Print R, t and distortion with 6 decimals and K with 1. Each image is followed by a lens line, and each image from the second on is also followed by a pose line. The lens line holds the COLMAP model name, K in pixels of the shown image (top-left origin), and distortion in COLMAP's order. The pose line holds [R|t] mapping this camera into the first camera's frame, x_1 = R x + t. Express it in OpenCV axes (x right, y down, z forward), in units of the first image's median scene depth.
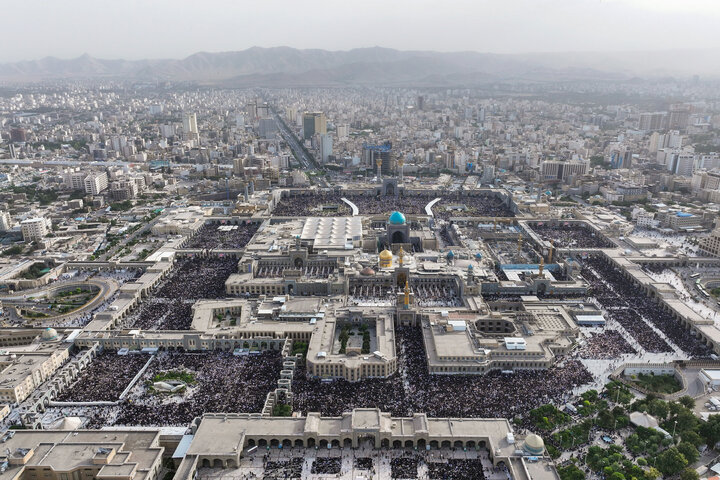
lens RADIAL K [[496.0, 0, 371.3], [0, 496.0, 240.0], [0, 0, 1]] dist [-0.001266, -0.000165]
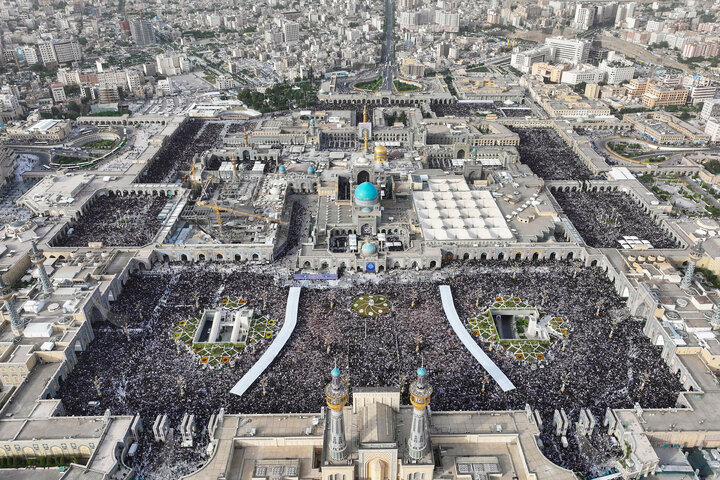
lens RADIAL K [[554.2, 0, 360.0], [0, 554.2, 240.0], [0, 0, 1]] dist [-0.001560, -0.000975]
pose [[-0.999849, 0.002856, -0.017147, 0.098515], [-0.011152, 0.651279, 0.758757, -0.804568], [0.013334, 0.758833, -0.651148, 2.107394]]
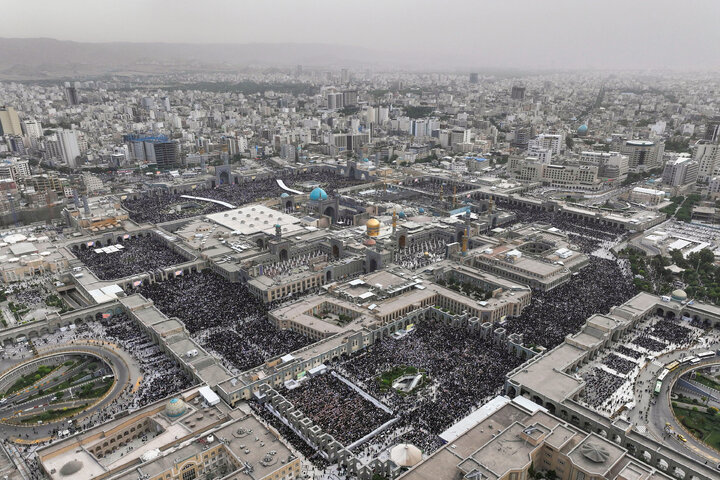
lens RADIAL K [[521.5, 0, 360.0], [0, 521.5, 240.0], [0, 0, 1]] dist [0.002783, 0.001437]
pose [[0.752021, -0.213716, 0.623530, -0.706236], [0.216718, 0.973553, 0.072309, -0.018912], [-0.622493, 0.080752, 0.778448, 0.249769]]
